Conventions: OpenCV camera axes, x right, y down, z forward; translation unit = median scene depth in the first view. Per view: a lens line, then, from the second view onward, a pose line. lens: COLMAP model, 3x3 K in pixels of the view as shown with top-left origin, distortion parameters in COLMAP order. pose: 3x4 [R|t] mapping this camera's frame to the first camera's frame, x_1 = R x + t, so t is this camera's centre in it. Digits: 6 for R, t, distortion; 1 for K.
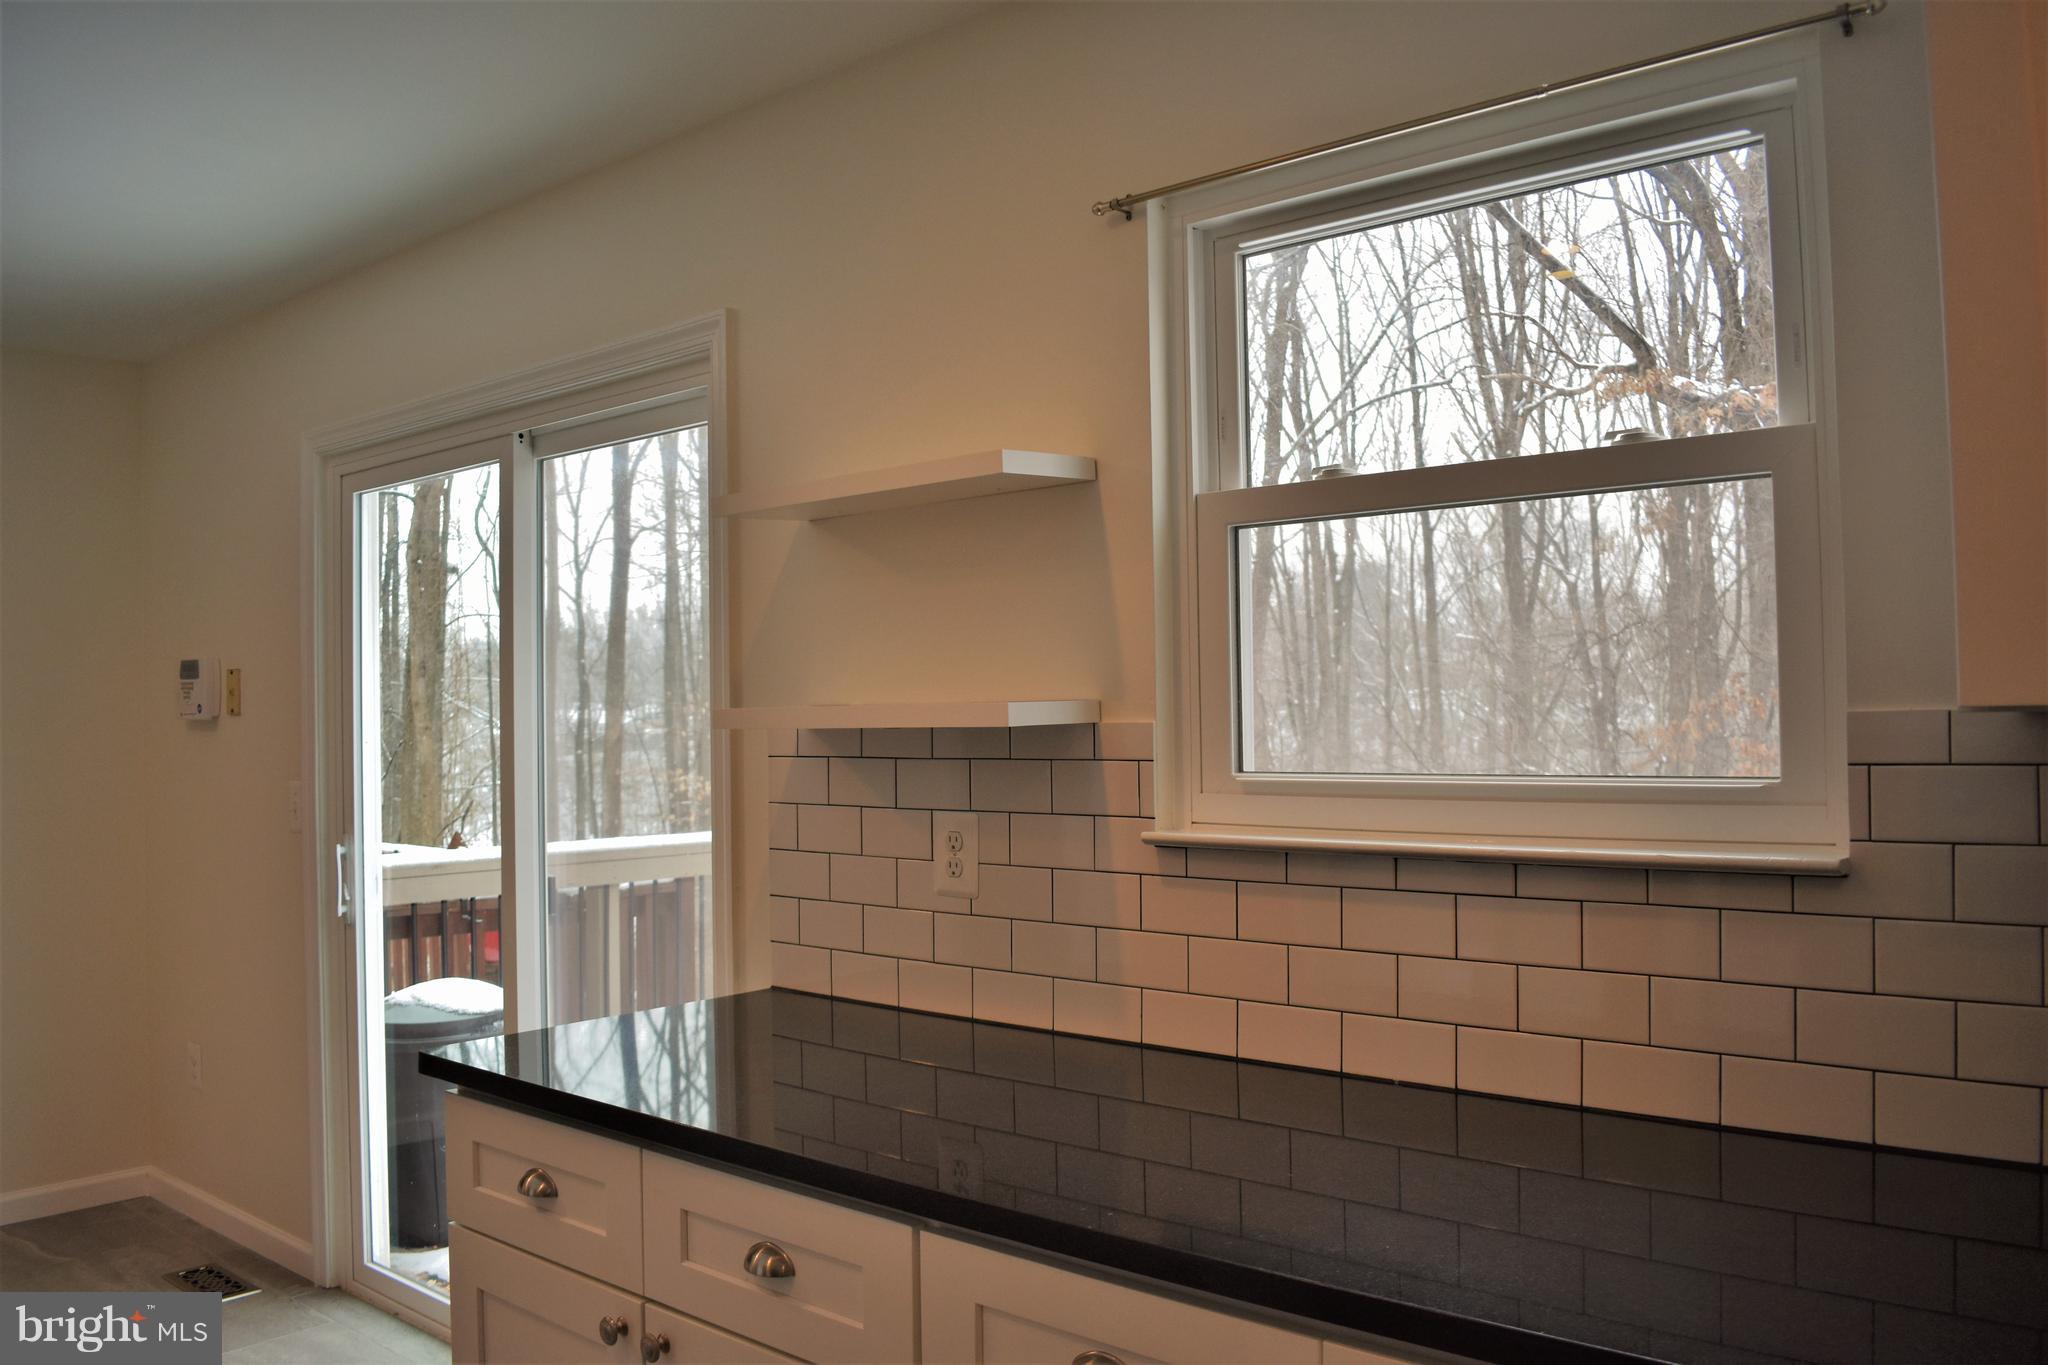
lens RADIAL K [[1612.2, 0, 1012.1], [0, 1612.2, 676.6], [0, 0, 1]] dist [-0.087153, 0.009606]
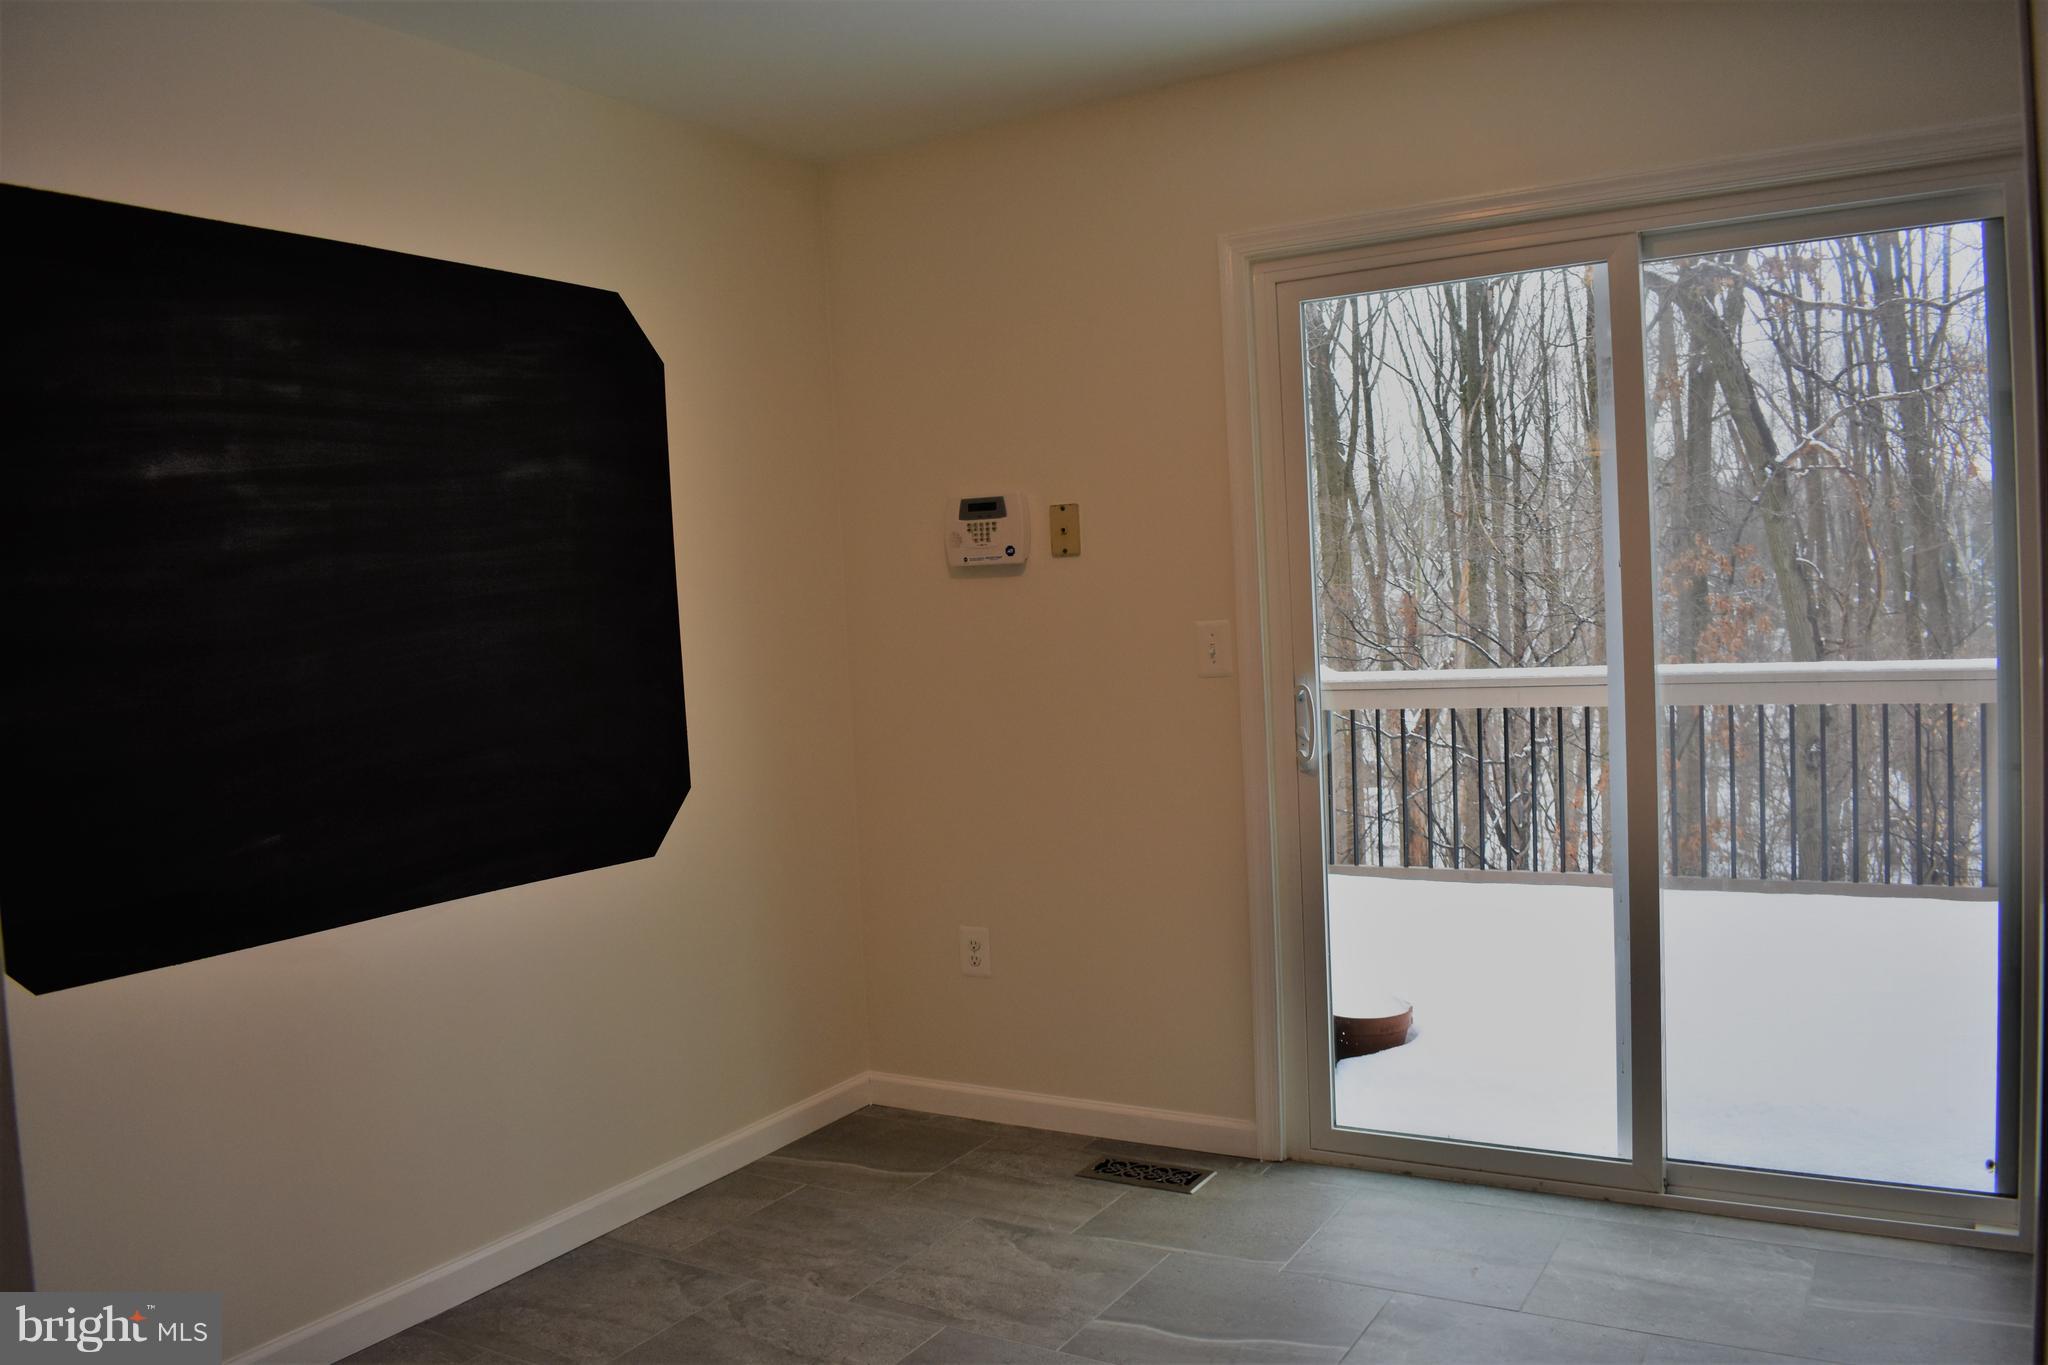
lens RADIAL K [[1612.2, 0, 1012.1], [0, 1612.2, 676.6], [0, 0, 1]] dist [-0.087153, 0.009606]
pose [[0.983996, -0.043719, 0.172746, -1.082870], [0.032300, 0.997137, 0.068367, 0.046403], [-0.175240, -0.061694, 0.982591, 0.159912]]
